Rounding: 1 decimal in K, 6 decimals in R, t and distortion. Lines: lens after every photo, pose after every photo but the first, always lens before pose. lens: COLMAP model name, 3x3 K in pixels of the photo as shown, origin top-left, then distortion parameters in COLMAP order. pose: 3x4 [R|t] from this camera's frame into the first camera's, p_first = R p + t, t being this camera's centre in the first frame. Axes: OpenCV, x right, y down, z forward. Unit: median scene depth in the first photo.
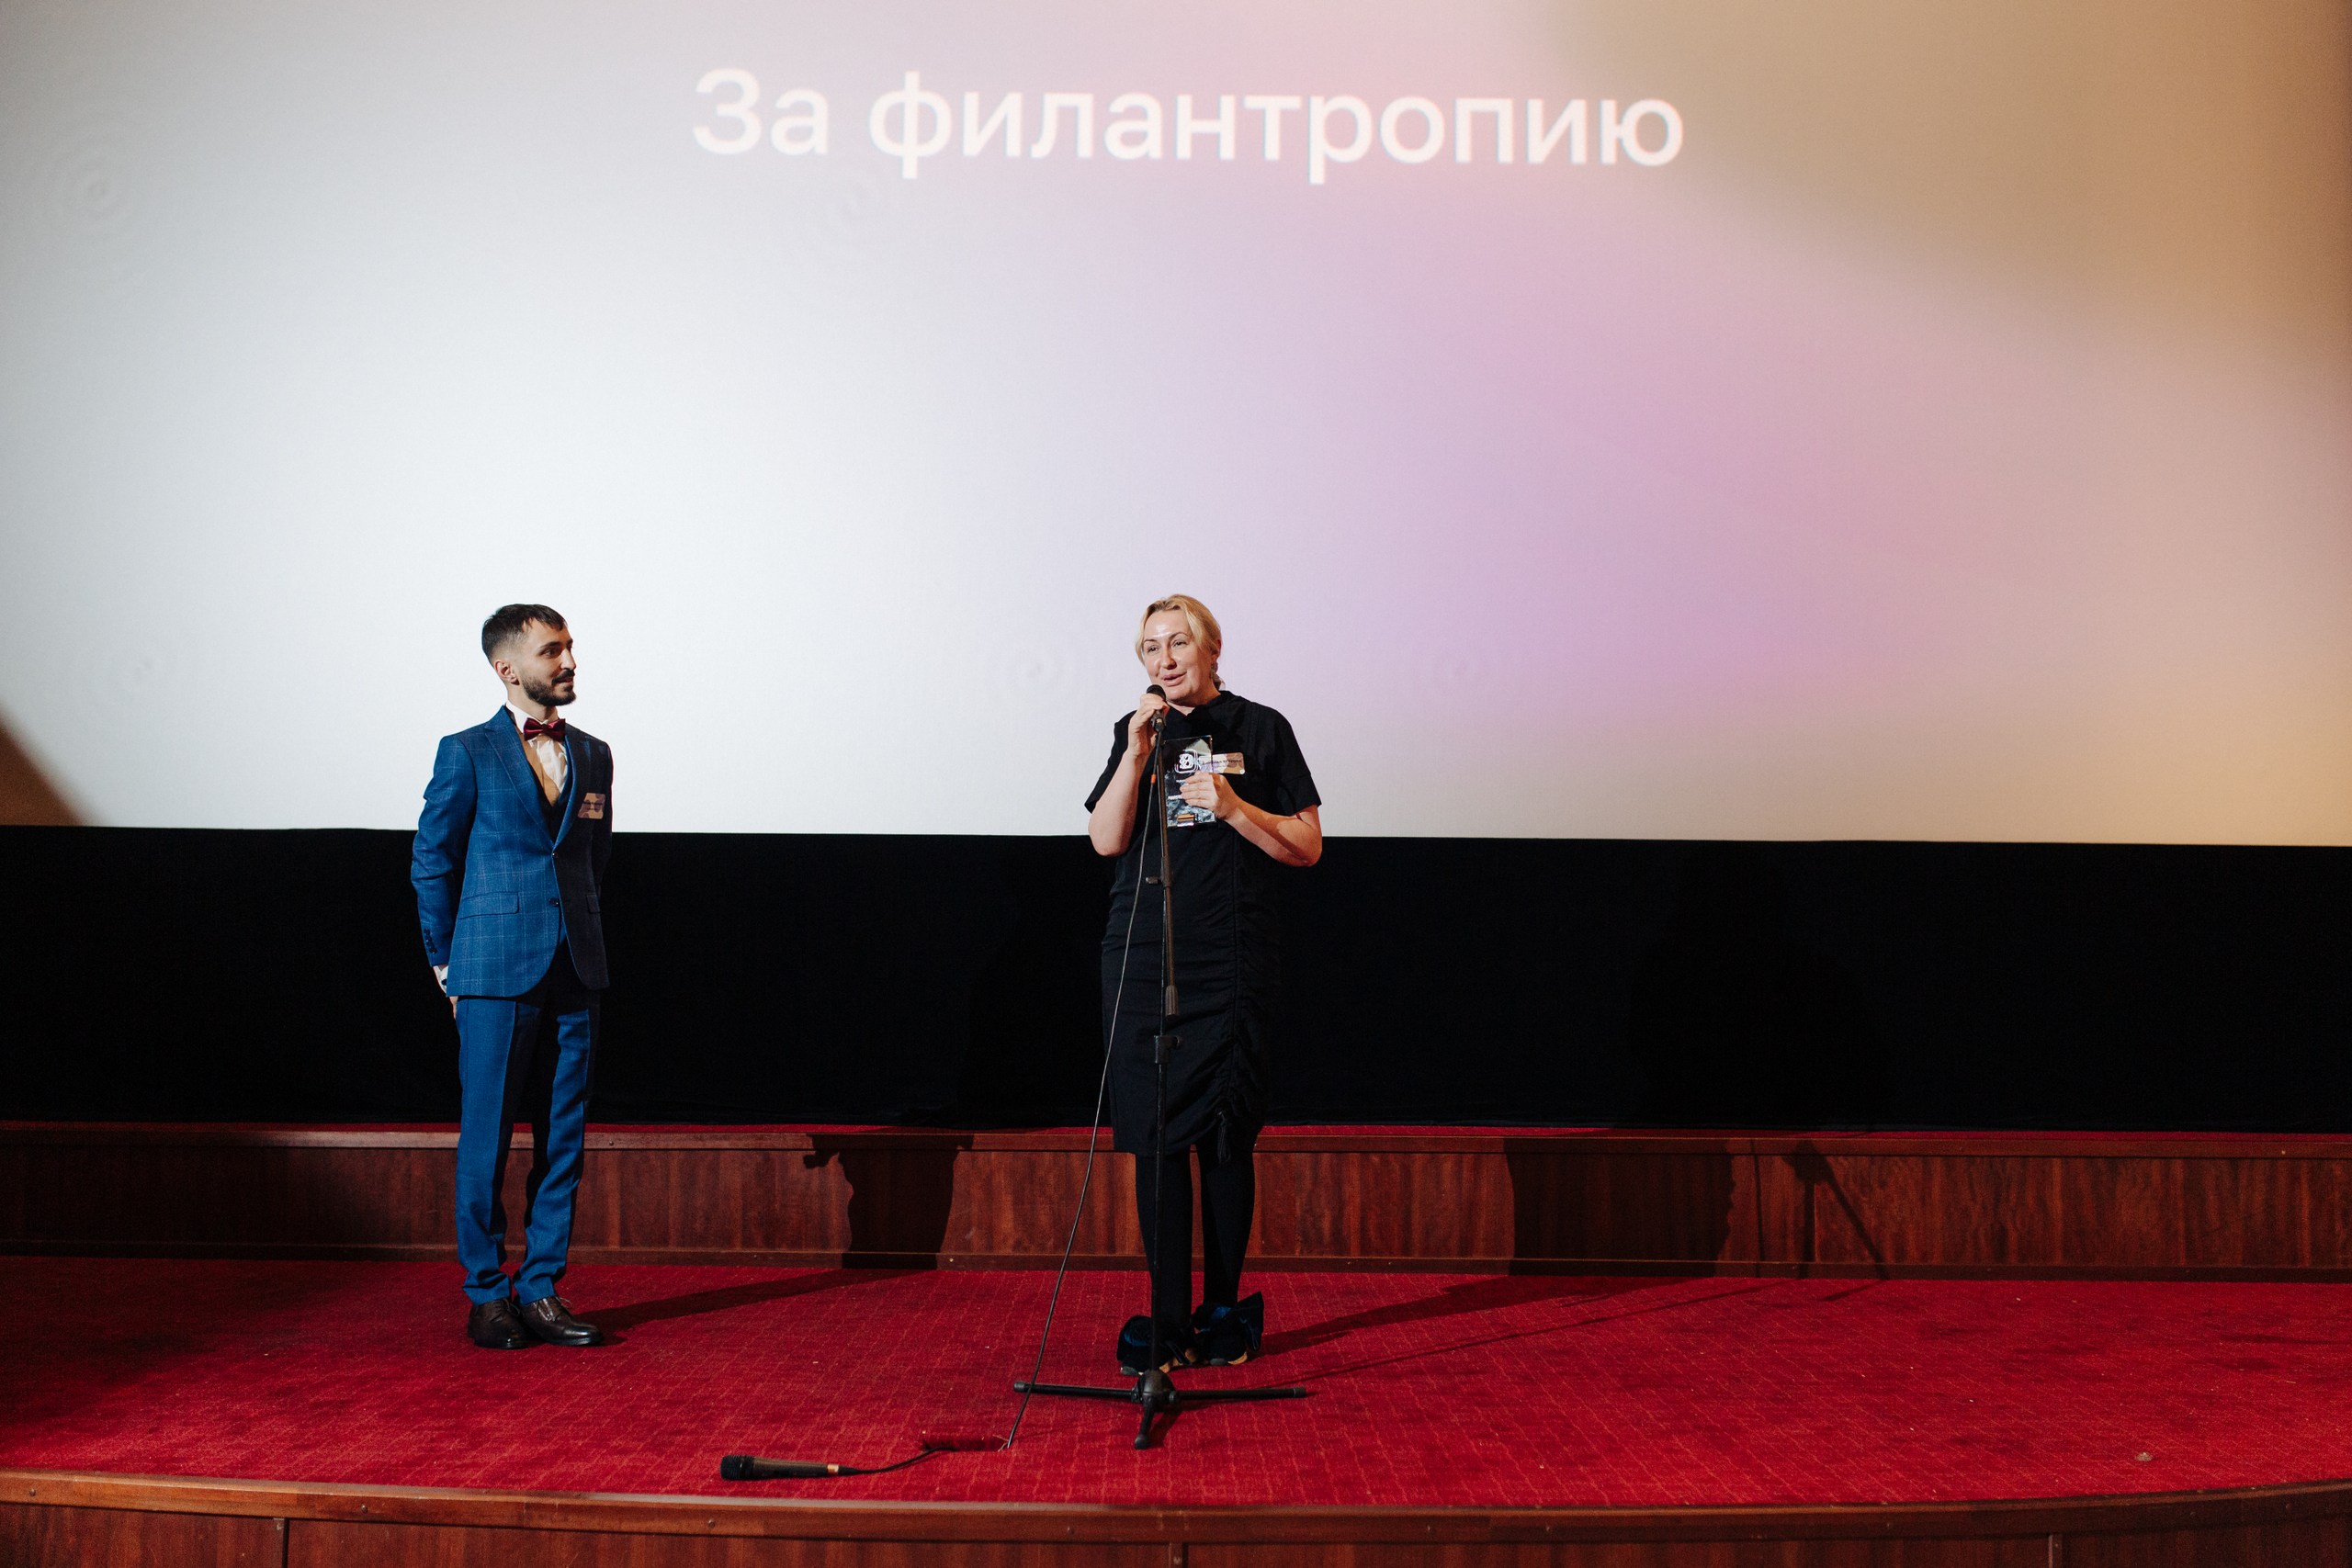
lens RADIAL K [[2240.5, 0, 1176.0], [0, 2240.5, 784.0], [0, 0, 1]] dist [-0.002344, 0.006353]
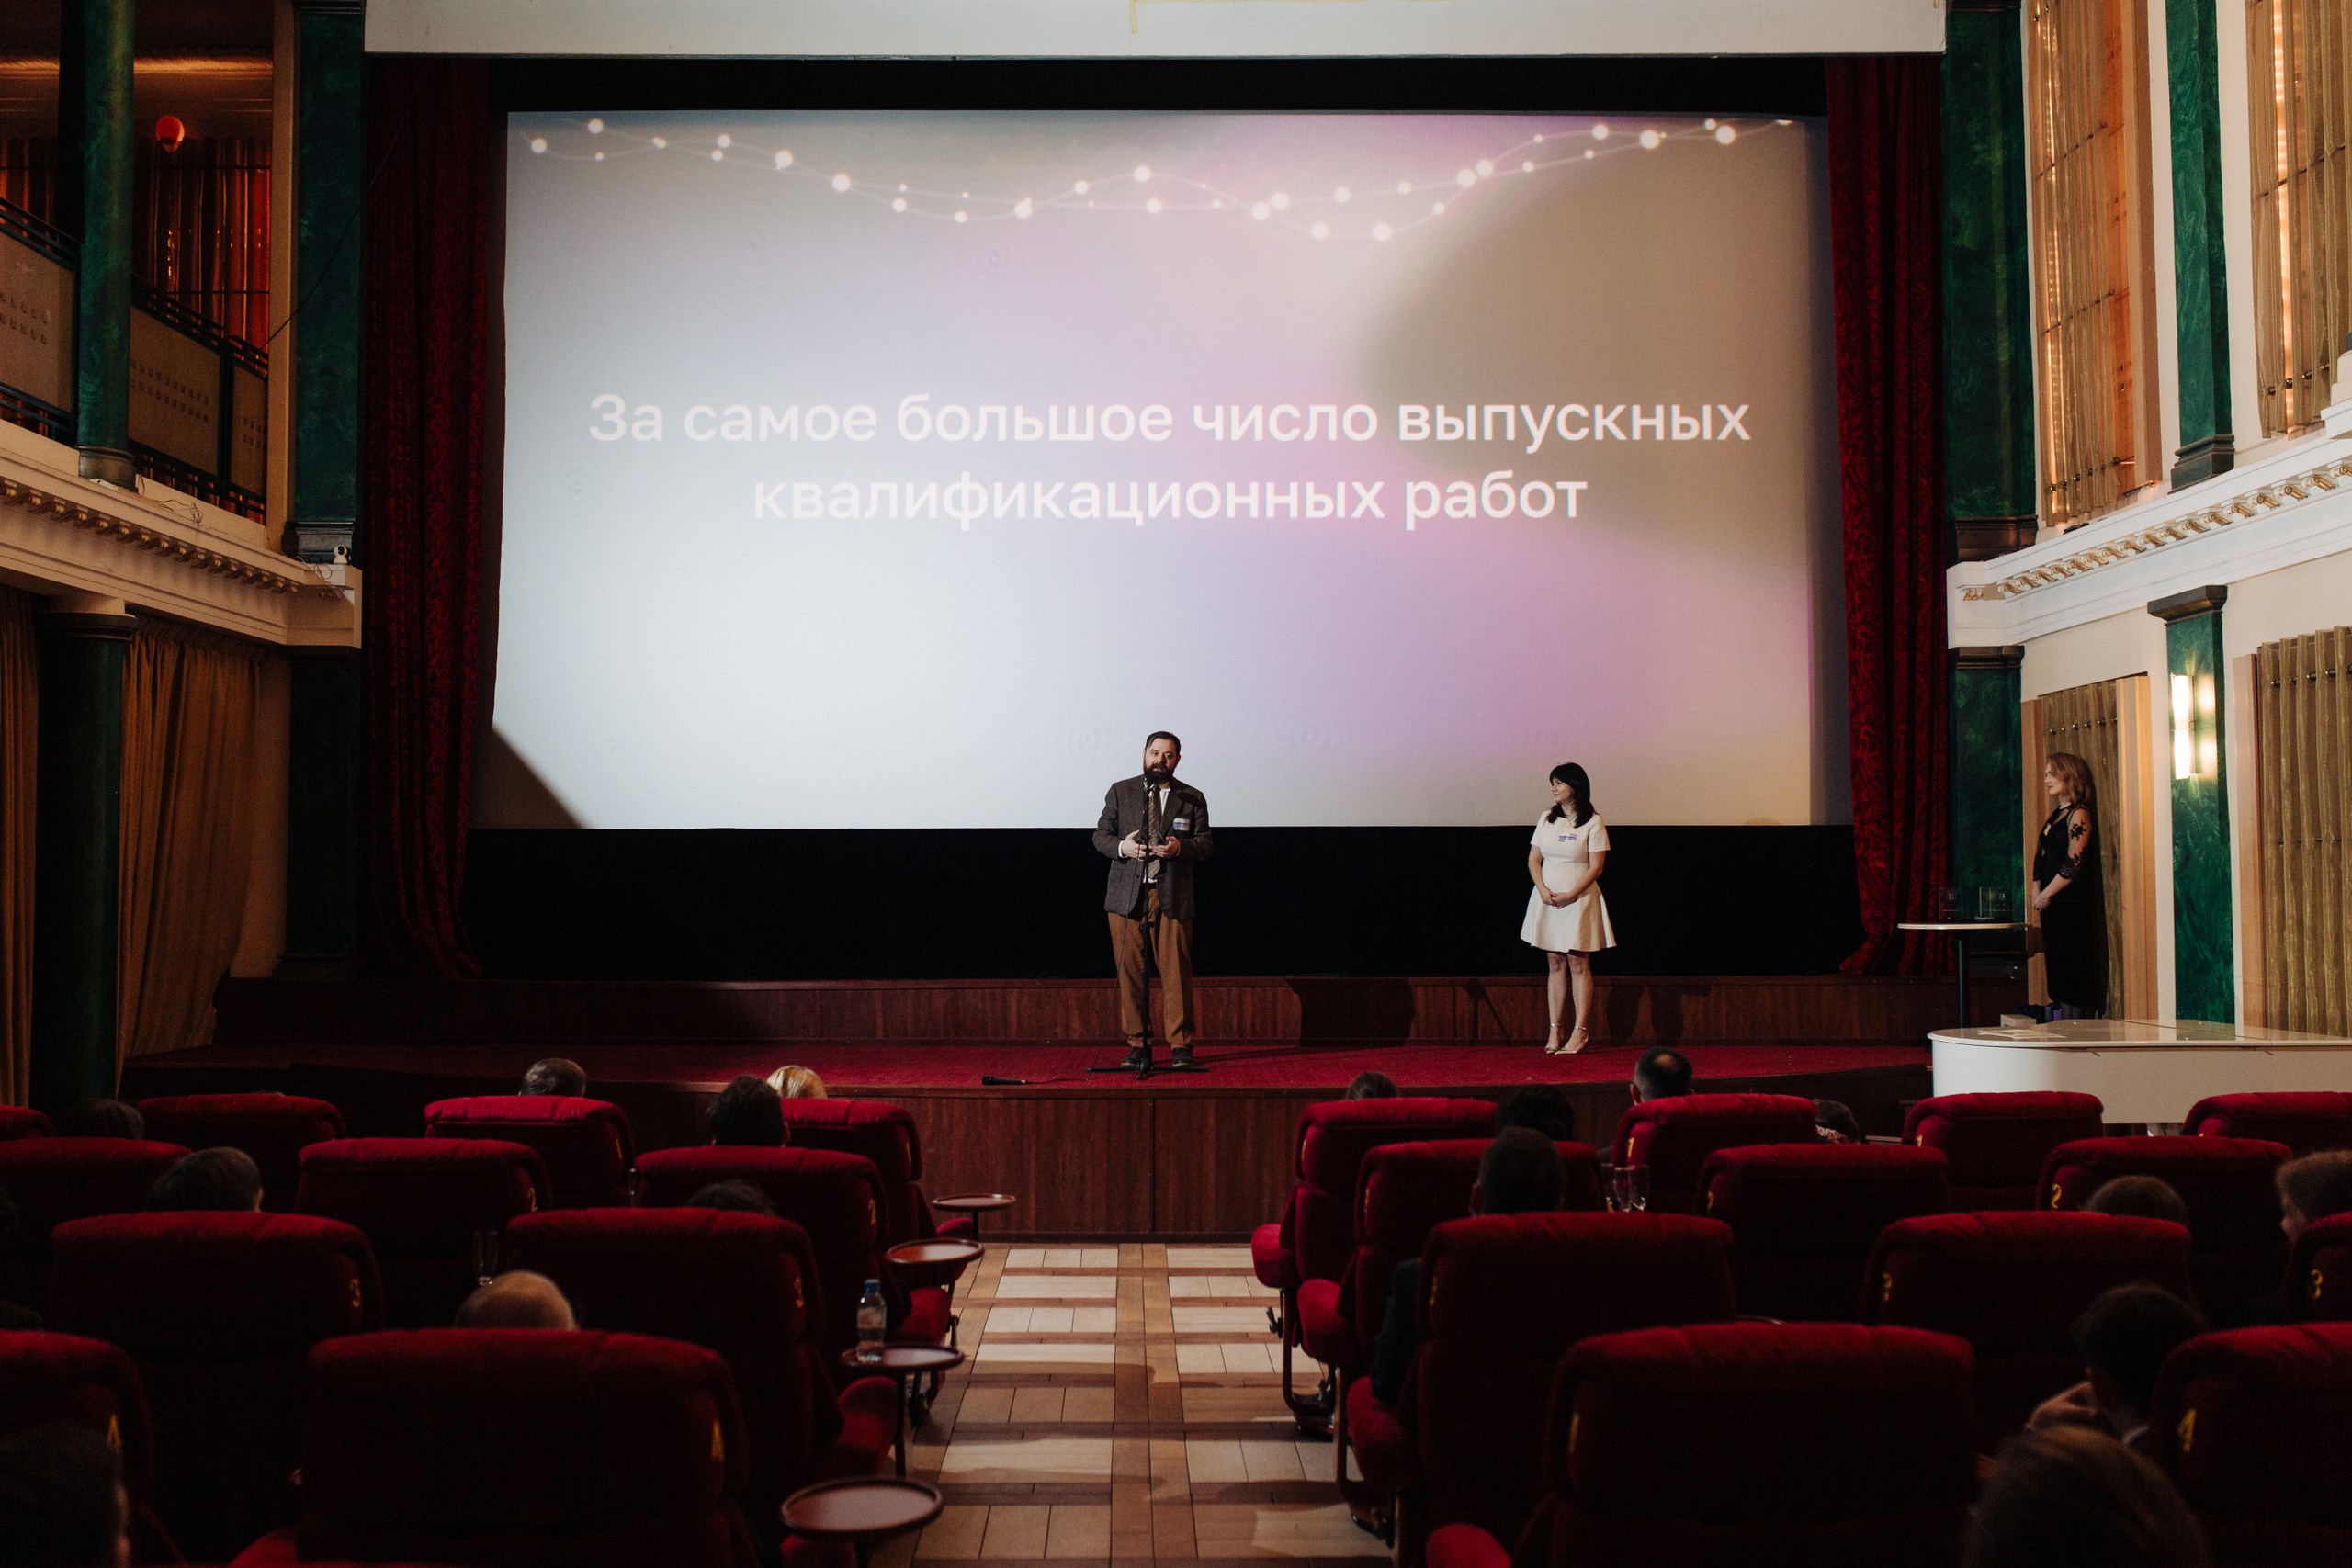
lens RADIAL K [[2295.1, 0, 1176.0], [0, 2295.1, 784.0], [0, 0, 1]] dist [-0.000389, 0.003277]
pose [[0.999900, -0.011545, -0.008170, 0.033787], [0.011766, 0.999555, 0.027421, -0.074163], [0.007850, -0.027514, 0.999591, -1.048930]]
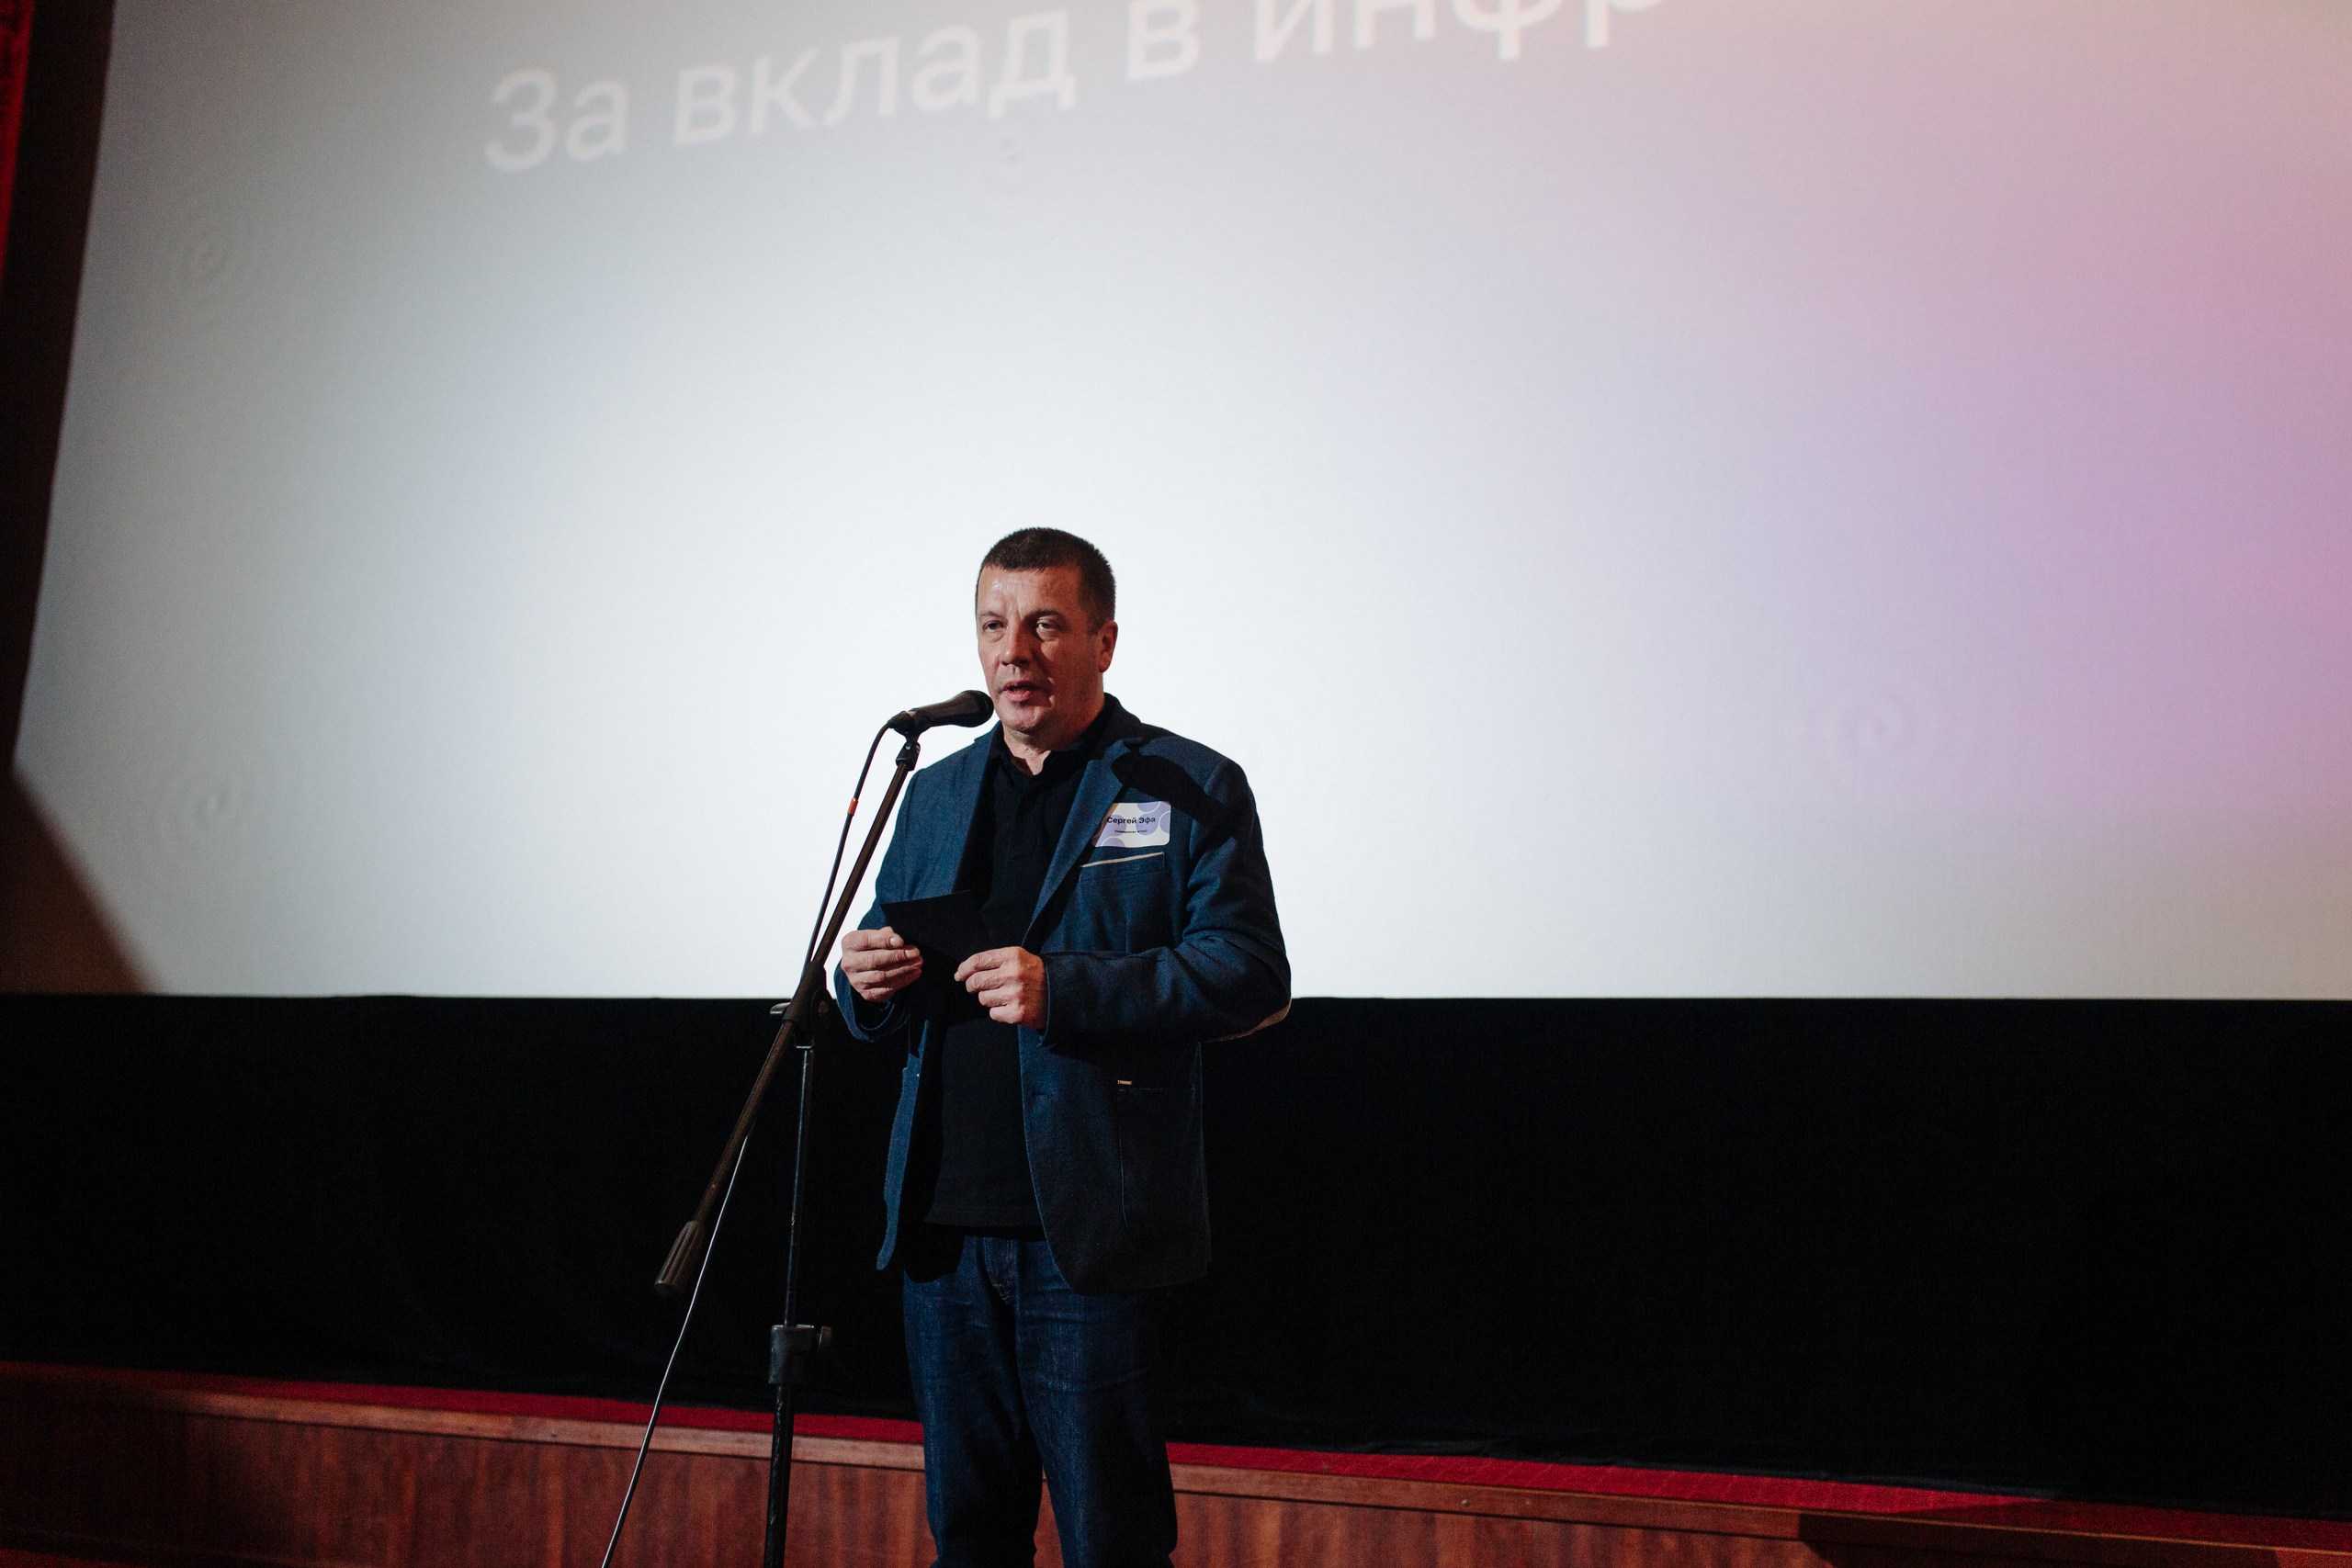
lens RADIAL K [[2216.8, 0, 1177.1], [0, 2216.8, 780.7], [0, 0, 1]] dist [-0.001717, 0.006313]
pose [[0.940304, -0.038746, -0.338122, 0.171515], [0.002500, 0.994258, -0.106983, 0.032372], [0.340325, 0.099752, 0.935002, 0.400110]]
